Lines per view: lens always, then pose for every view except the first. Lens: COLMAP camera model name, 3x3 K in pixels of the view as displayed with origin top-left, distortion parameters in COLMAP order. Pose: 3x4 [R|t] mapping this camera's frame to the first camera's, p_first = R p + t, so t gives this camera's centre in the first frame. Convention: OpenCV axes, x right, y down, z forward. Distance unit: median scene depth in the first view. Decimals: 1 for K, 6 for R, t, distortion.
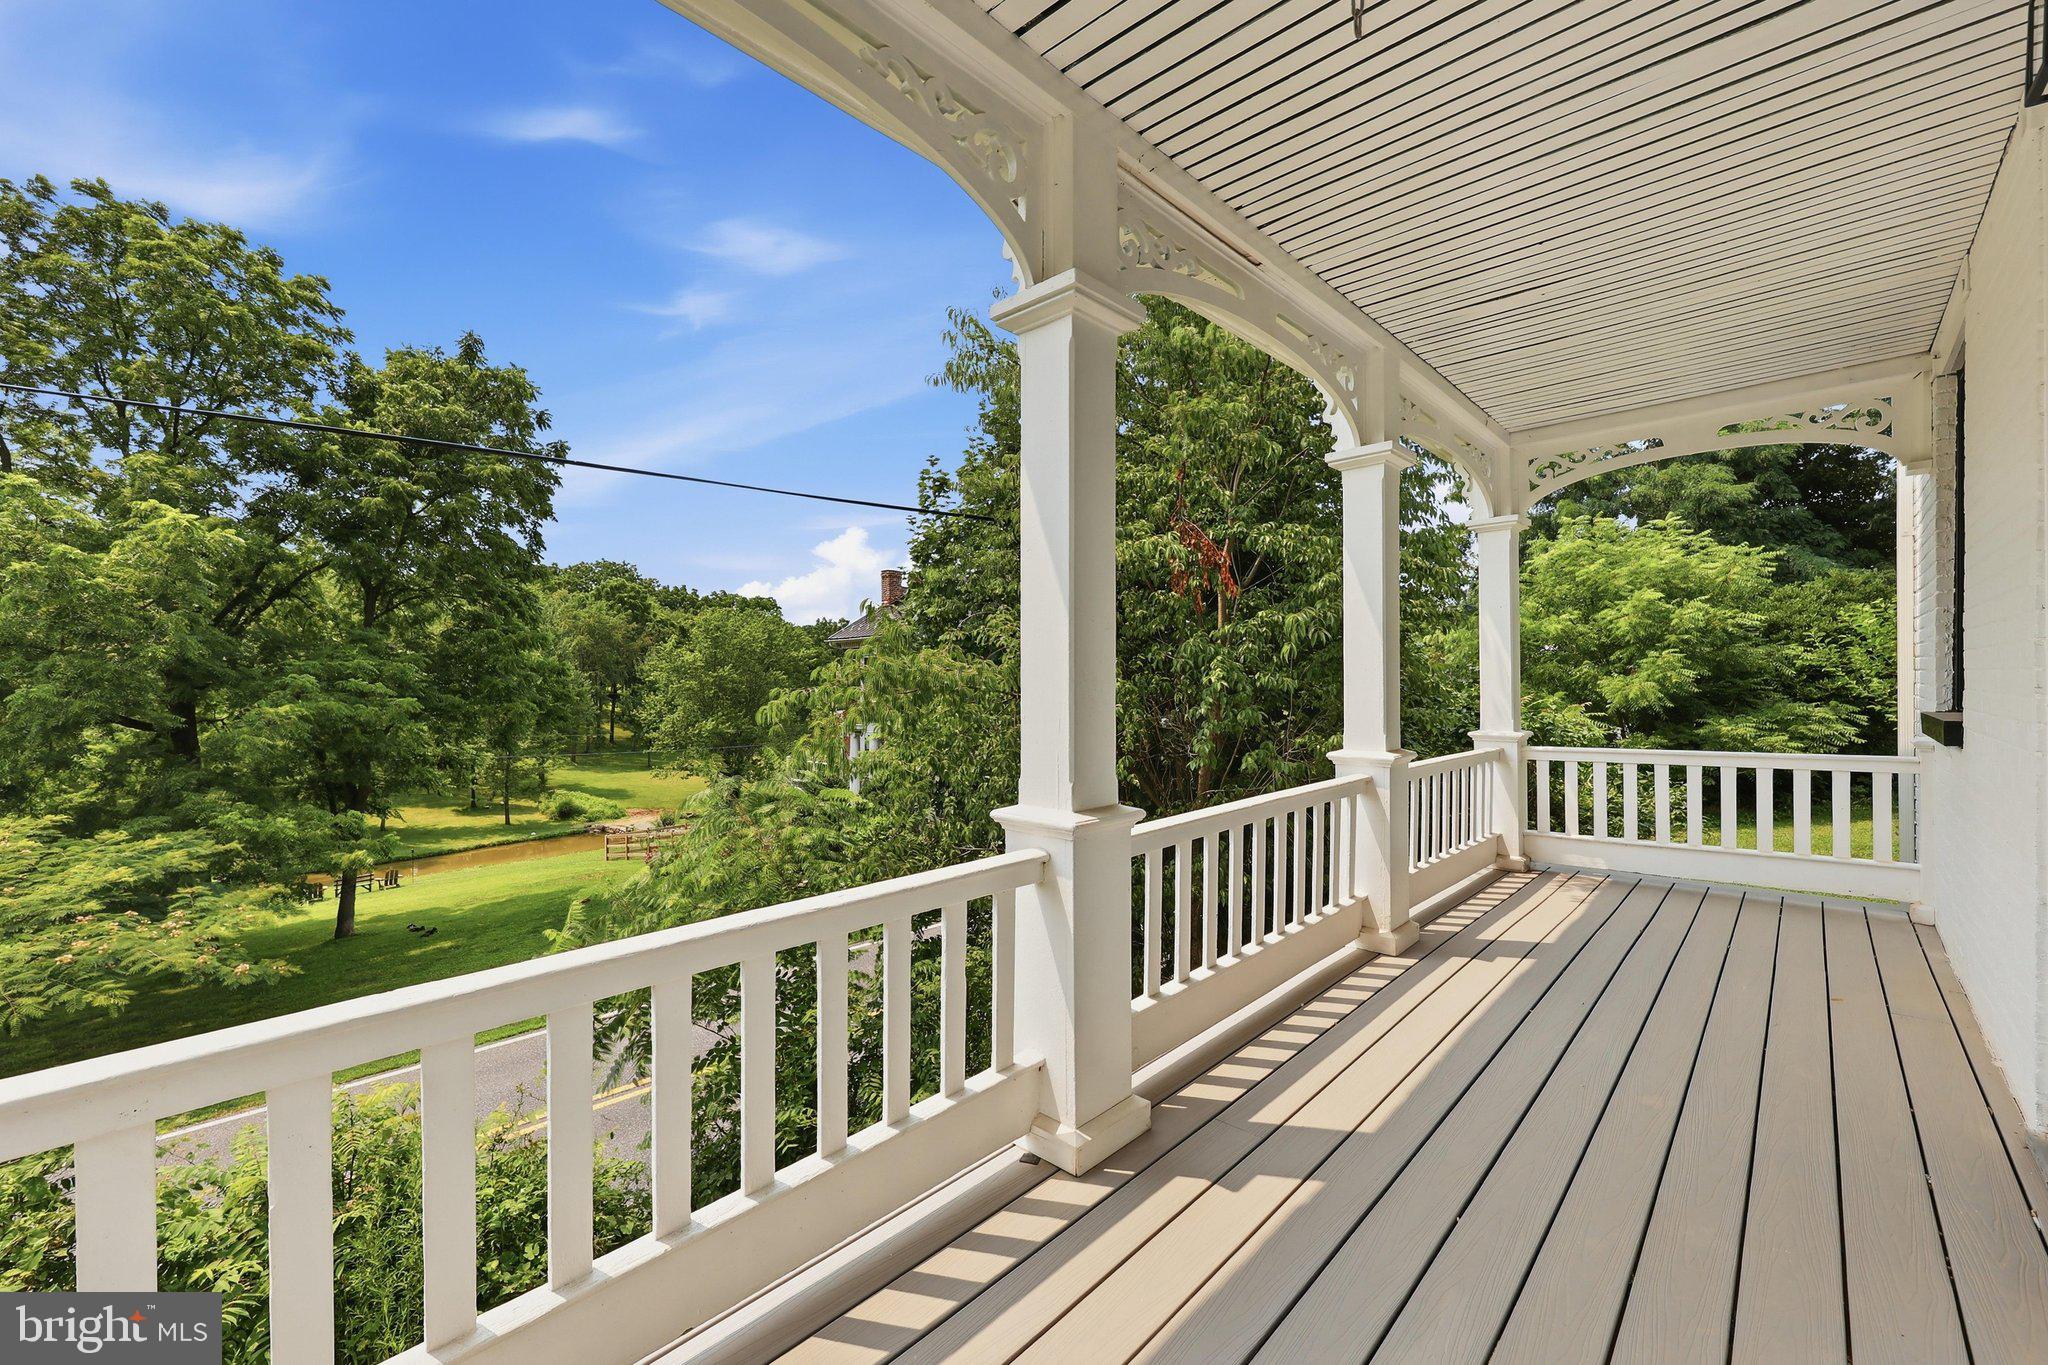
lens RADIAL K [[861.3, 0, 1024.0], [0, 861.3, 682.5], [0, 0, 1]] dist [-0.030387, 0.060790]
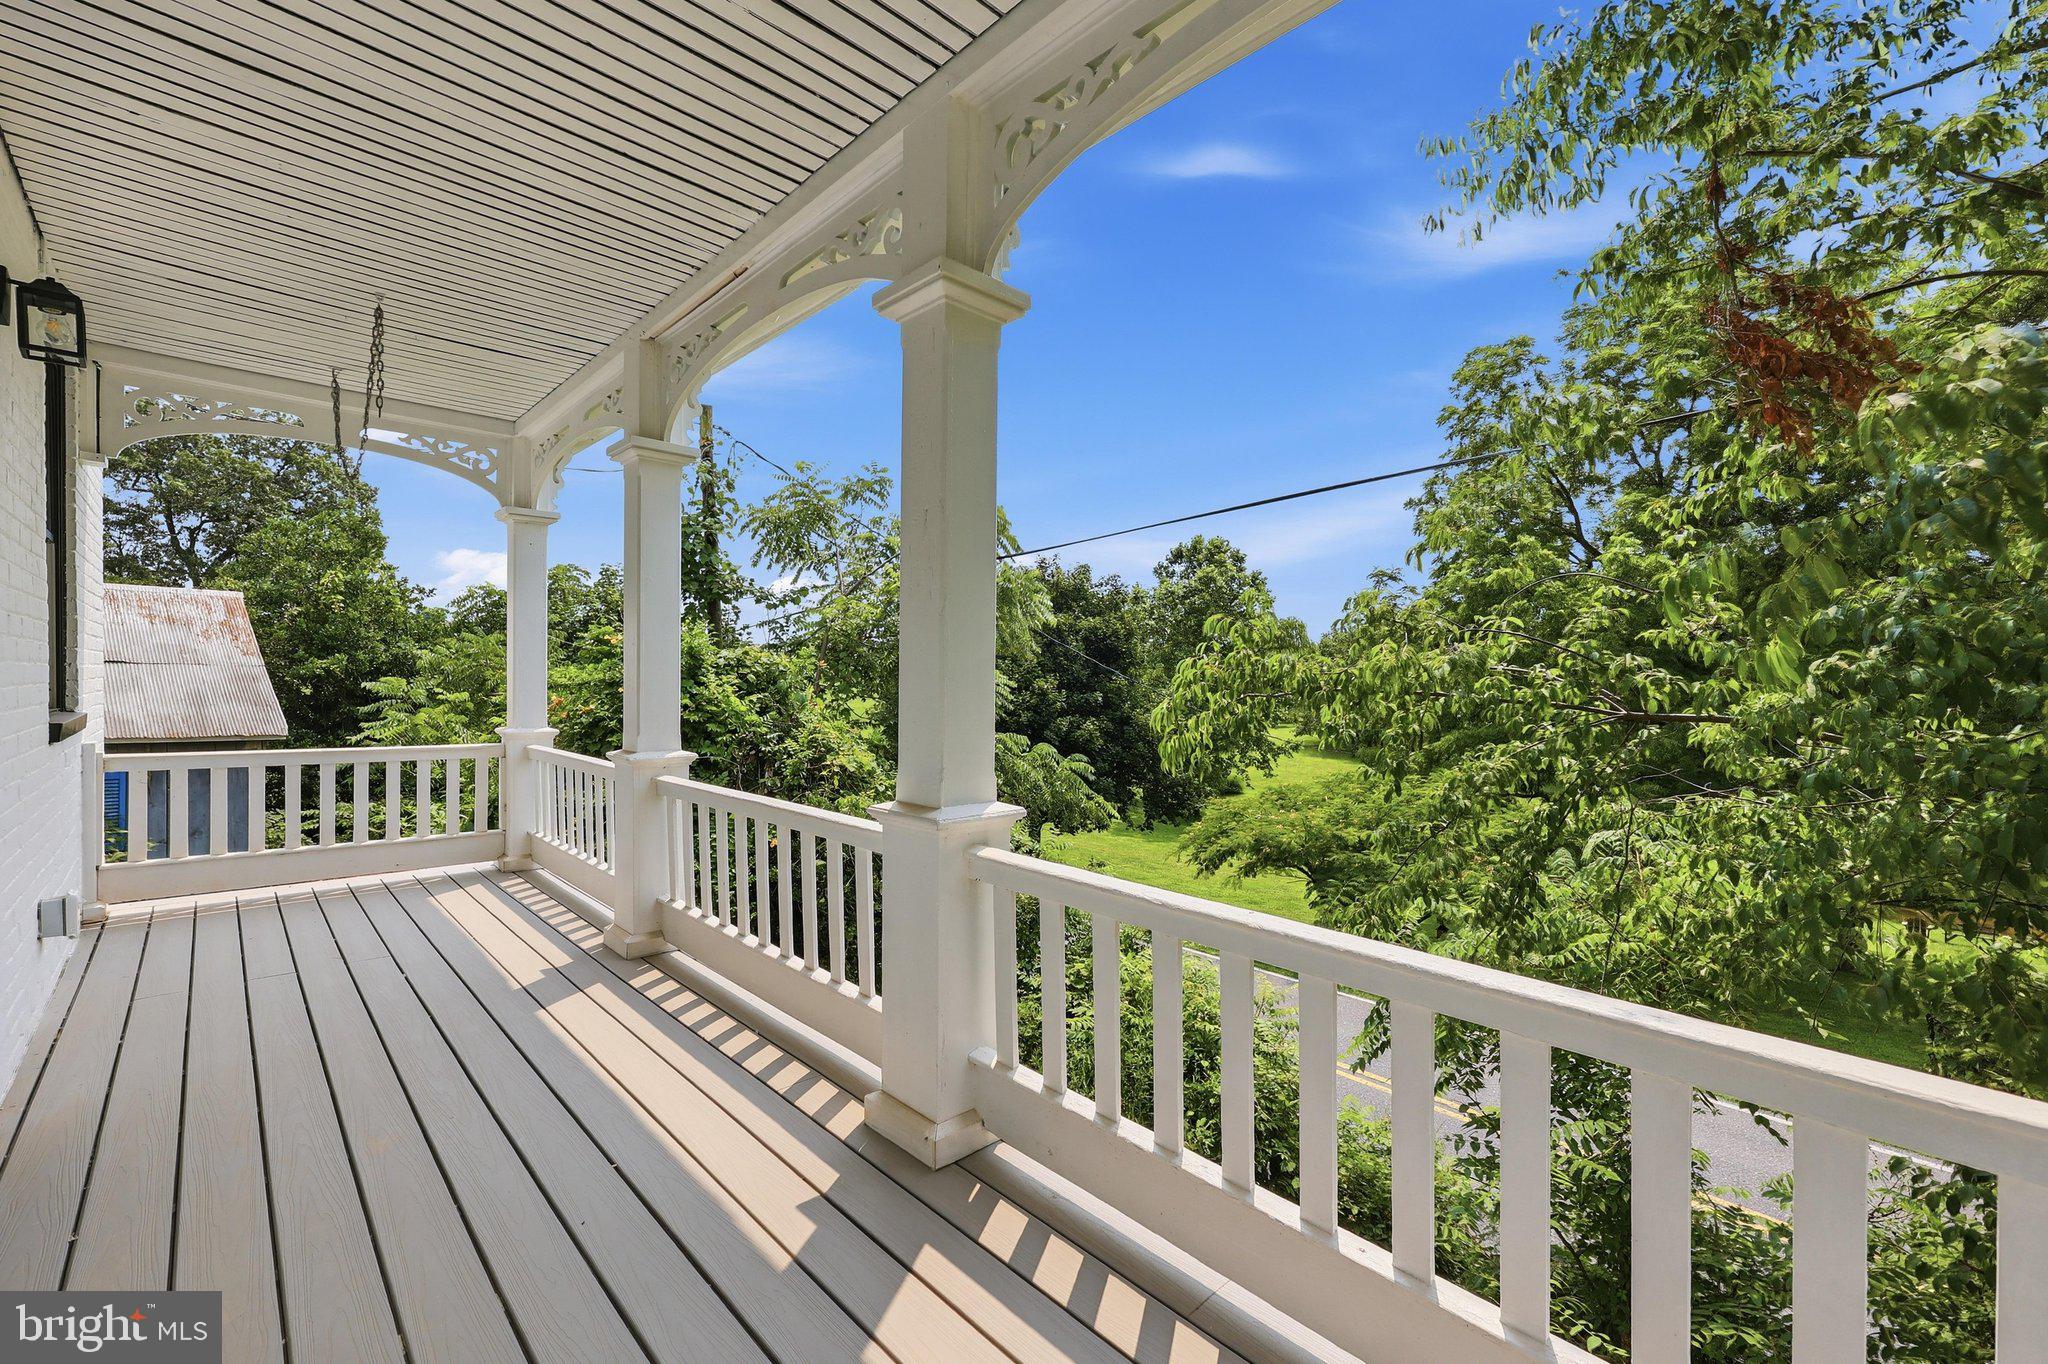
lens RADIAL K [[861.3, 0, 1024.0], [0, 861.3, 682.0], [0, 0, 1]] dist [-0.030387, 0.060790]
pose [[-0.076601, 0.001399, -0.997061, 1.198355], [-0.015798, 0.999872, 0.002616, -0.015463], [0.996937, 0.015952, -0.076569, 1.310495]]
